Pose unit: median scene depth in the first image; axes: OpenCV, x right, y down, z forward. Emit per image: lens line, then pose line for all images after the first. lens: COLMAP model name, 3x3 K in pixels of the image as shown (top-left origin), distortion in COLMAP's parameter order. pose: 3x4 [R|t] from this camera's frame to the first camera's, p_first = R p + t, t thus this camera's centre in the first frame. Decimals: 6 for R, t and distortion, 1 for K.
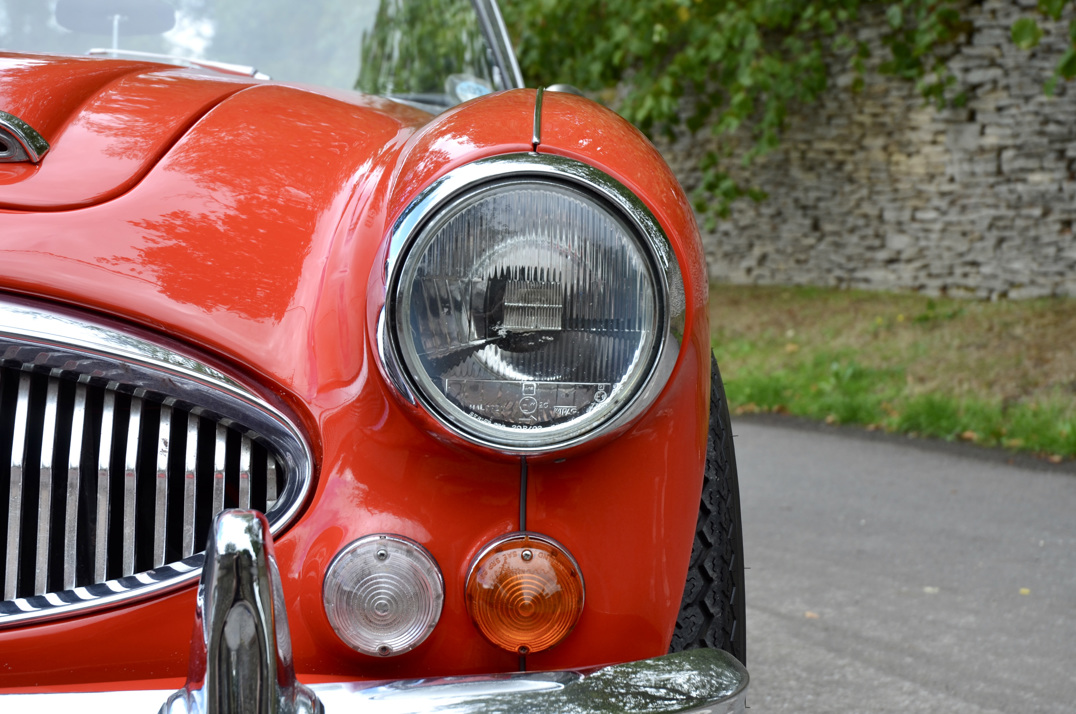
lens RADIAL K [[1909.8, 0, 532.8], [0, 1909.8, 358.4], [0, 0, 1]] dist [0.148603, 0.000000]
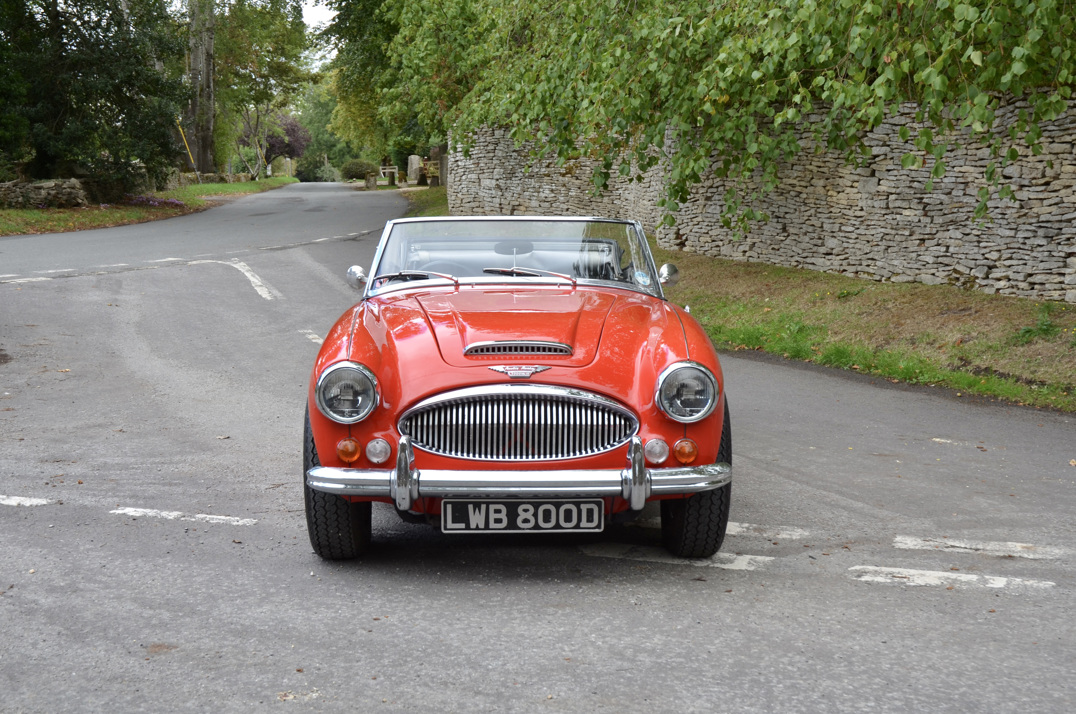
lens RADIAL K [[1559.7, 0, 542.1], [0, 1559.7, 365.1], [0, 0, 1]] dist [0.097889, 0.000000]
pose [[0.999812, -0.001407, -0.019349, -0.042592], [0.002746, 0.997589, 0.069342, -0.054007], [0.019205, -0.069382, 0.997405, -0.429134]]
